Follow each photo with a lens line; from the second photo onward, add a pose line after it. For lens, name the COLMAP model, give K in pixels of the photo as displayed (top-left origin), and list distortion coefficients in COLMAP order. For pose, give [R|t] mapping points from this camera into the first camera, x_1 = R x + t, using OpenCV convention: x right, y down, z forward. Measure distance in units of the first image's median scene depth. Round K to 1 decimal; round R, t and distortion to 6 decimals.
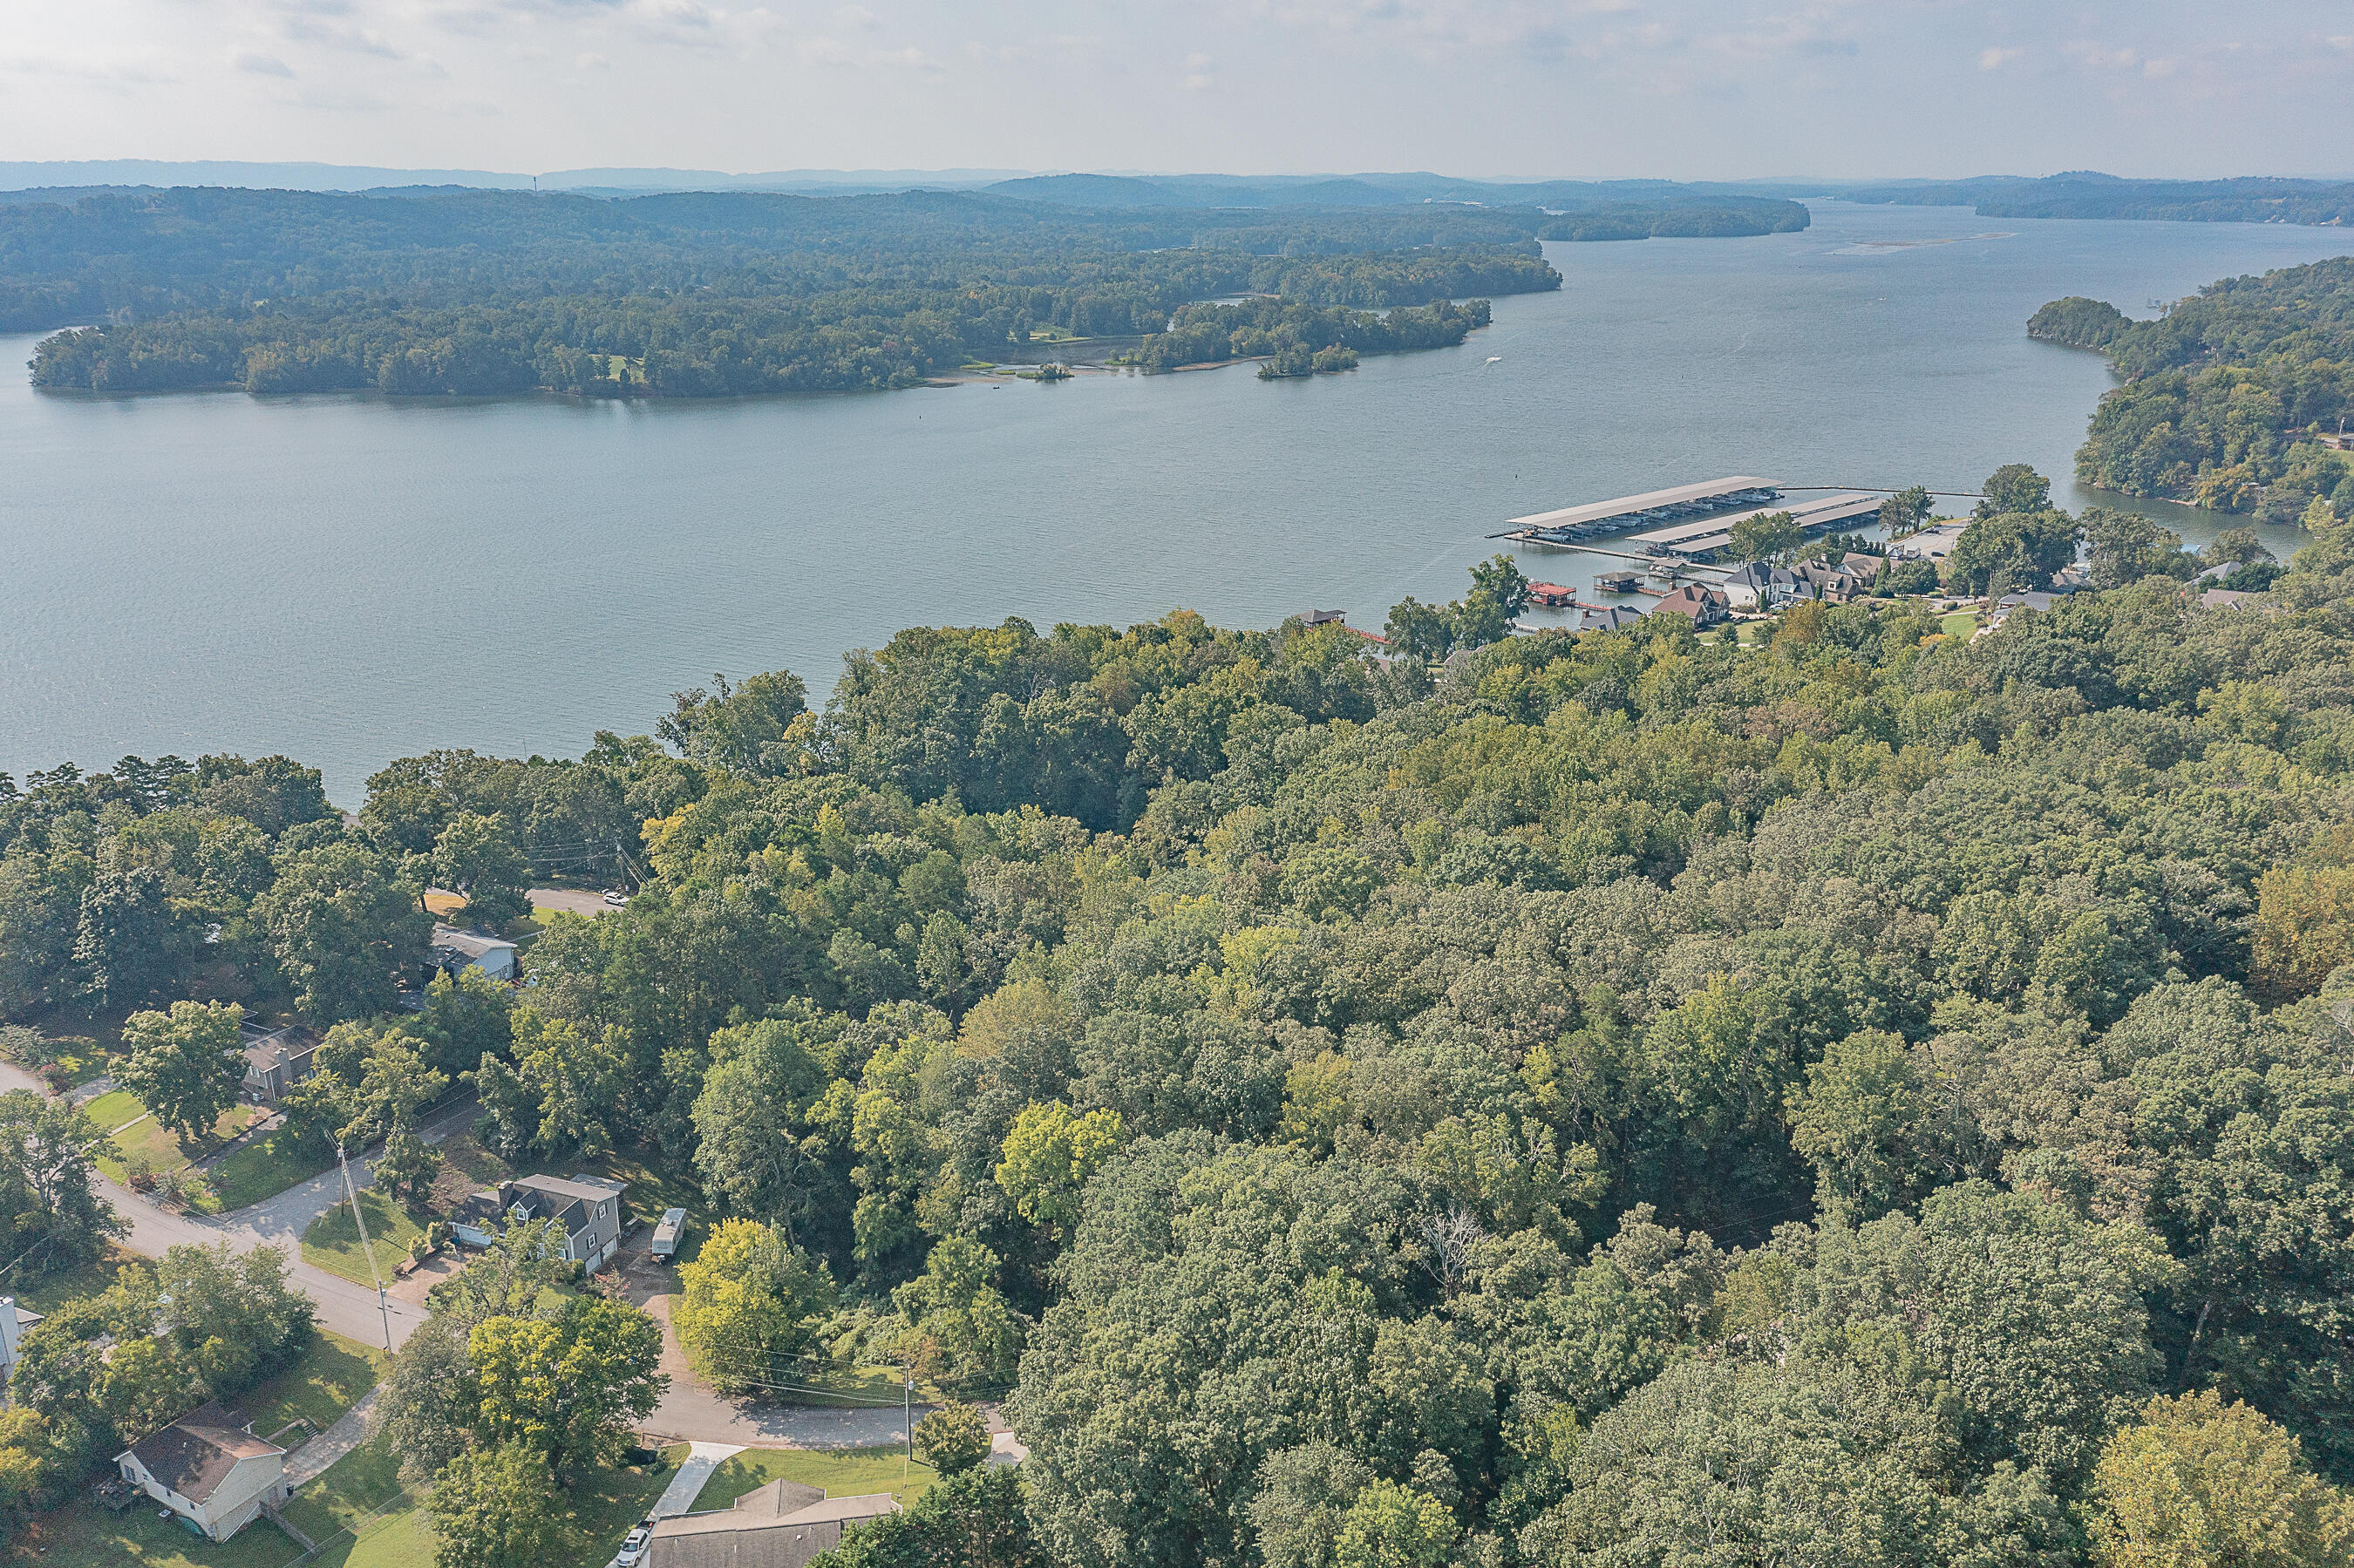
lens RADIAL K [[1866.8, 0, 1170.0], [0, 1866.8, 758.1], [0, 0, 1]] dist [0.005727, 0.009089]
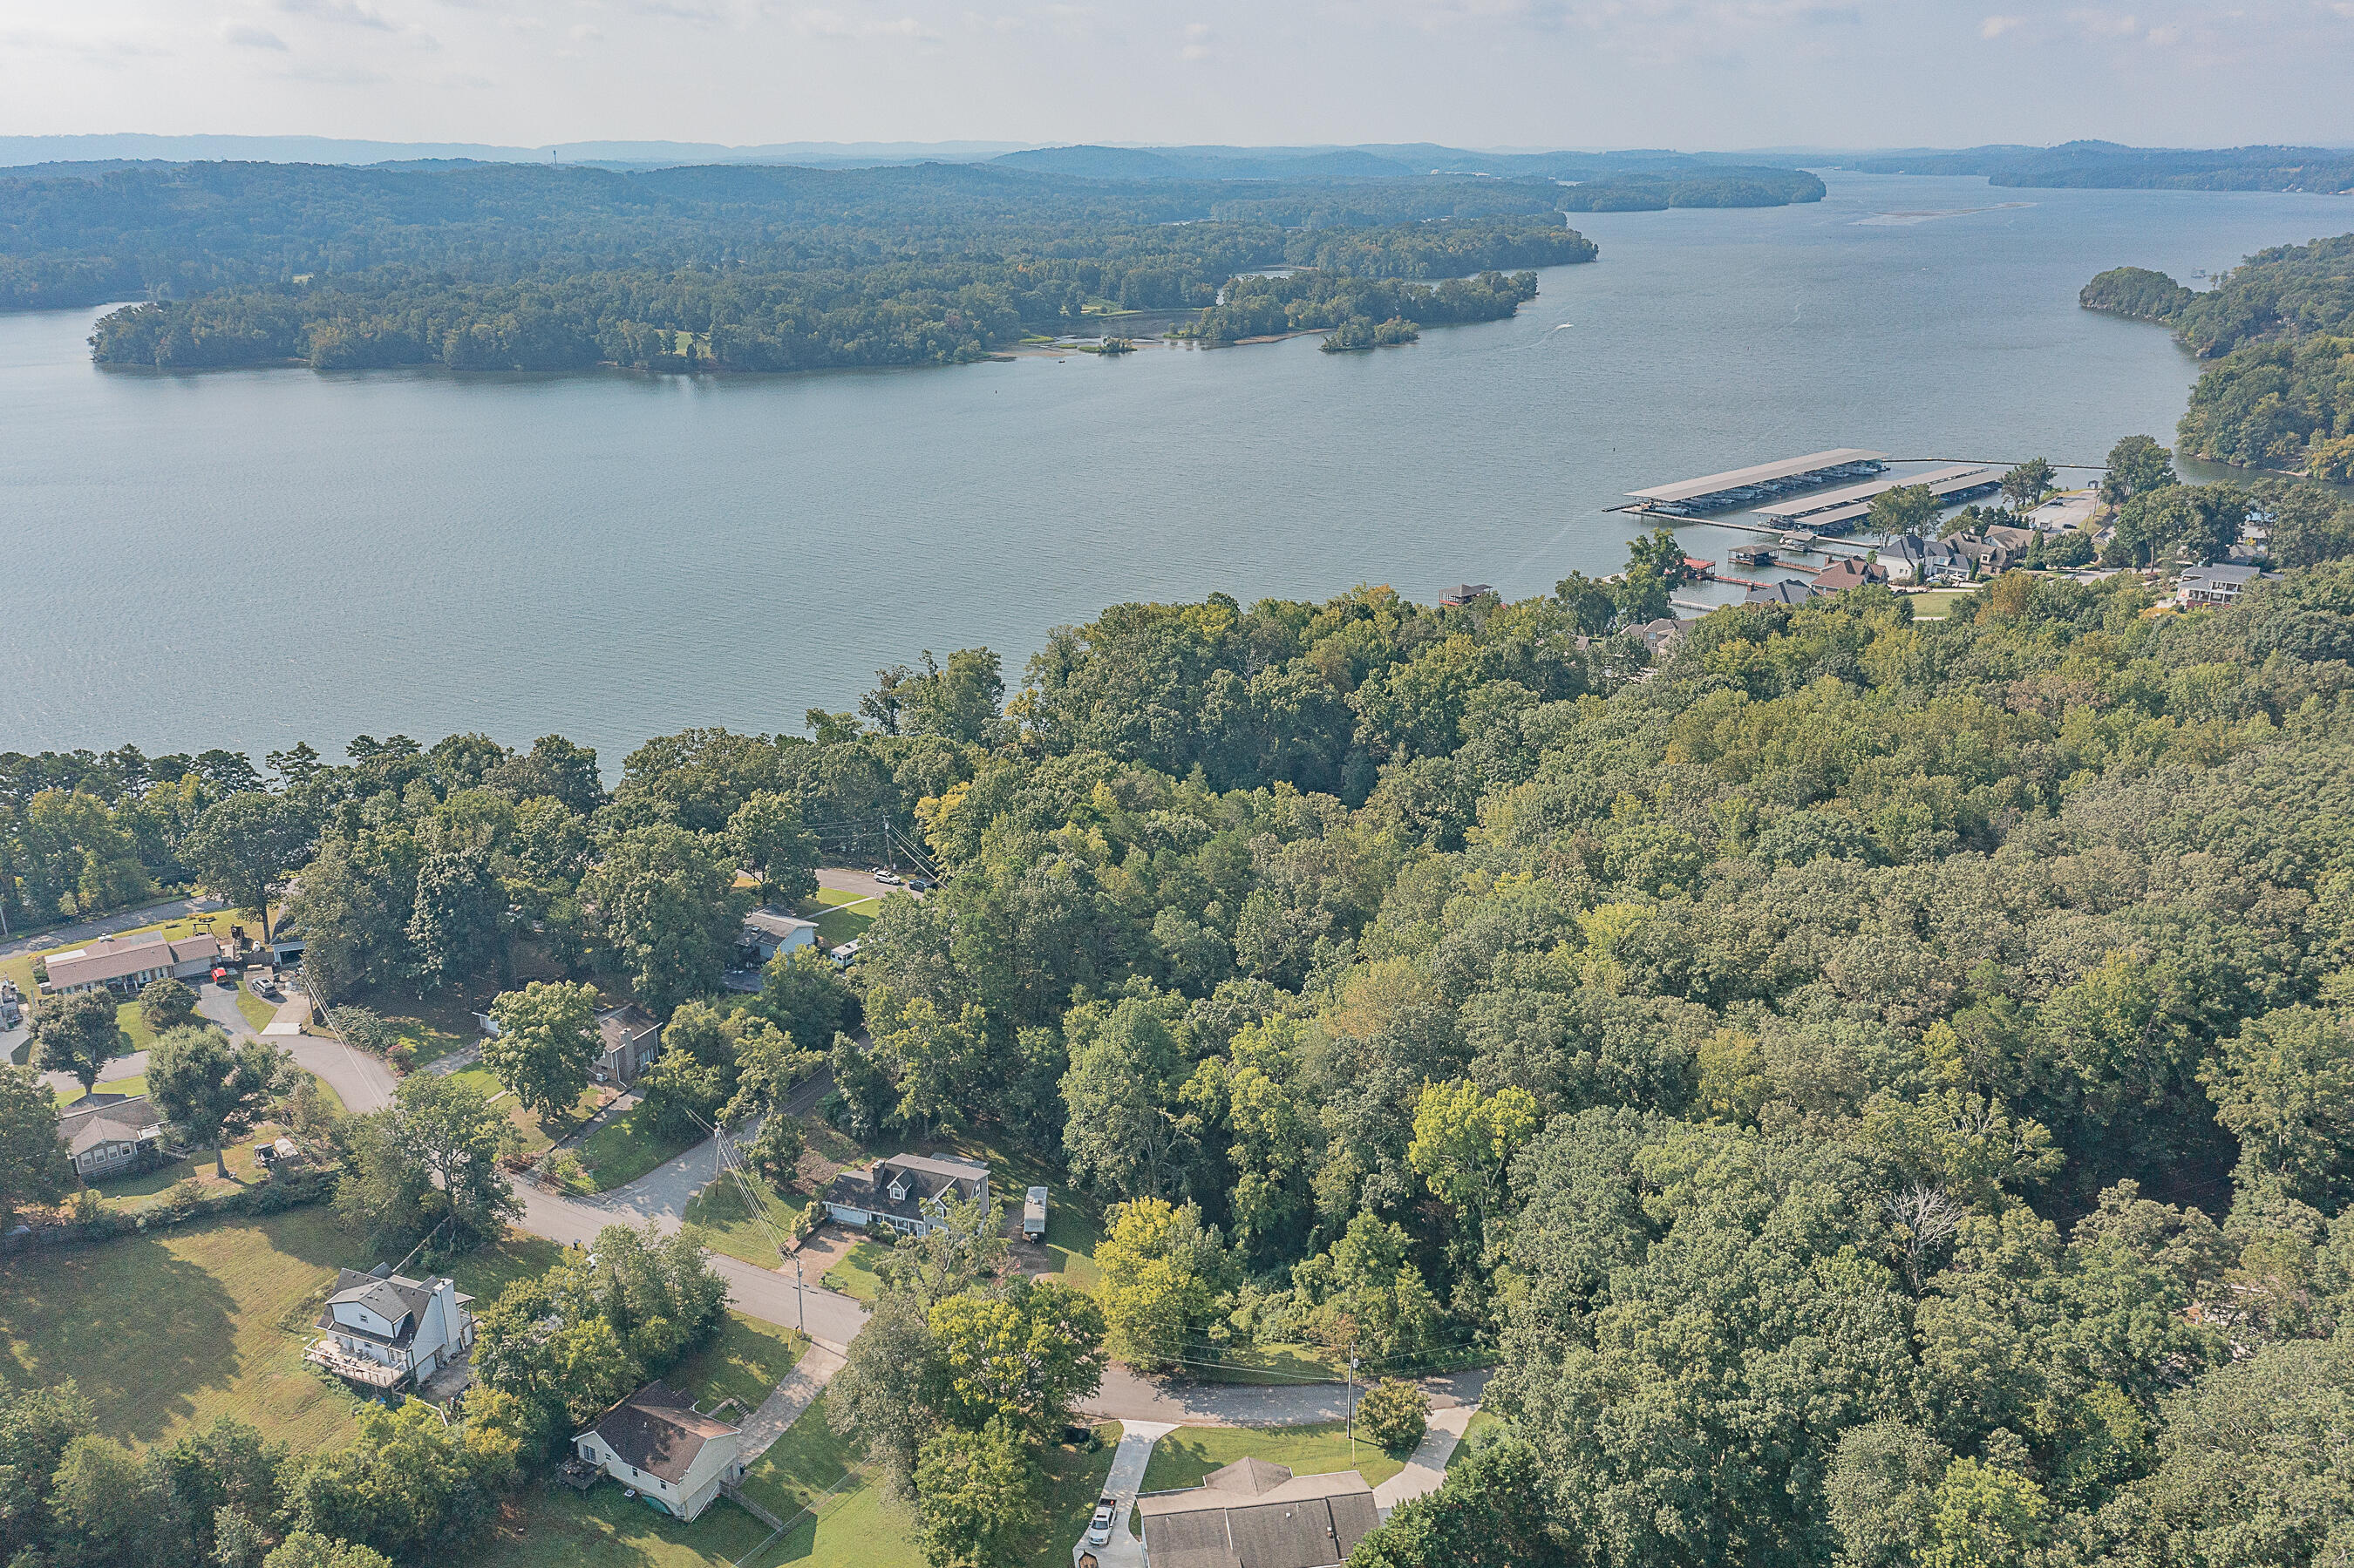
lens RADIAL K [[1866.8, 0, 1170.0], [0, 1866.8, 758.1], [0, 0, 1]] dist [0.005727, 0.009089]
pose [[0.999989, -0.003470, 0.003035, -0.086034], [0.003427, 0.999898, 0.013833, -0.000963], [-0.003083, -0.013822, 0.999900, 0.001480]]
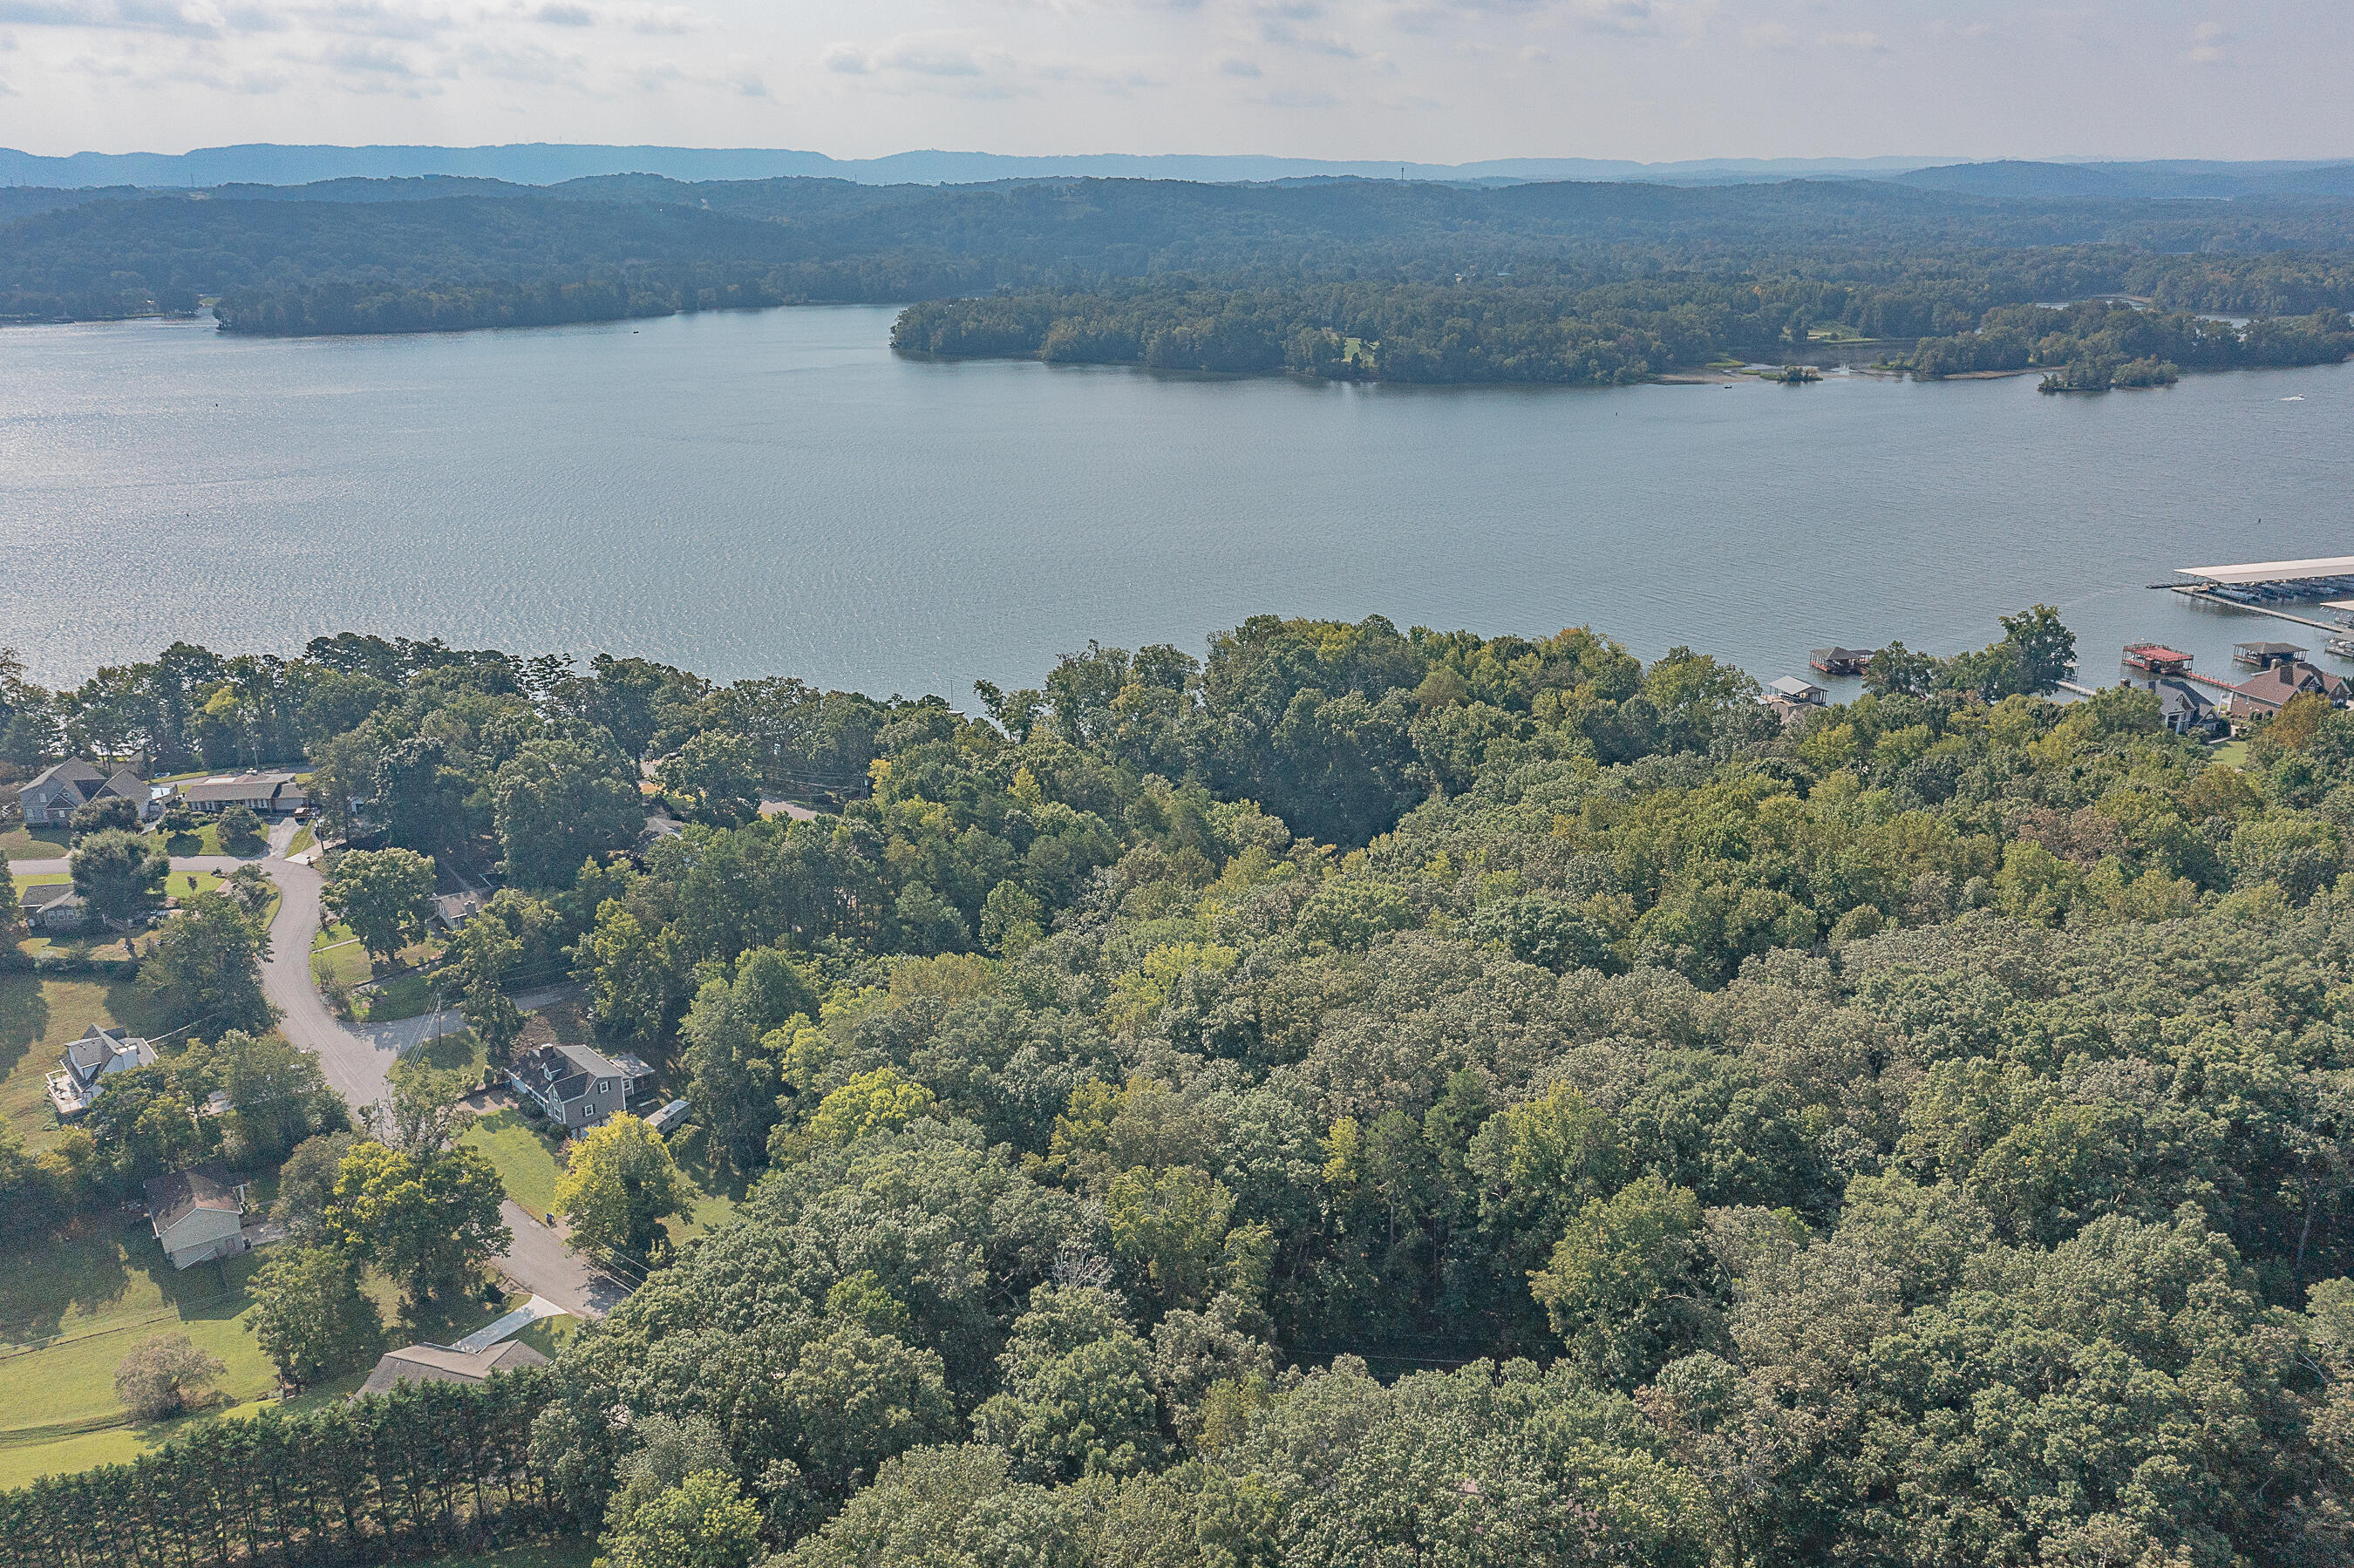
lens RADIAL K [[1866.8, 0, 1170.0], [0, 1866.8, 758.1], [0, 0, 1]] dist [0.005727, 0.009089]
pose [[0.892564, 0.133526, -0.430696, 0.195813], [-0.131265, 0.990725, 0.035120, -0.016534], [0.431391, 0.025189, 0.901813, 0.052510]]
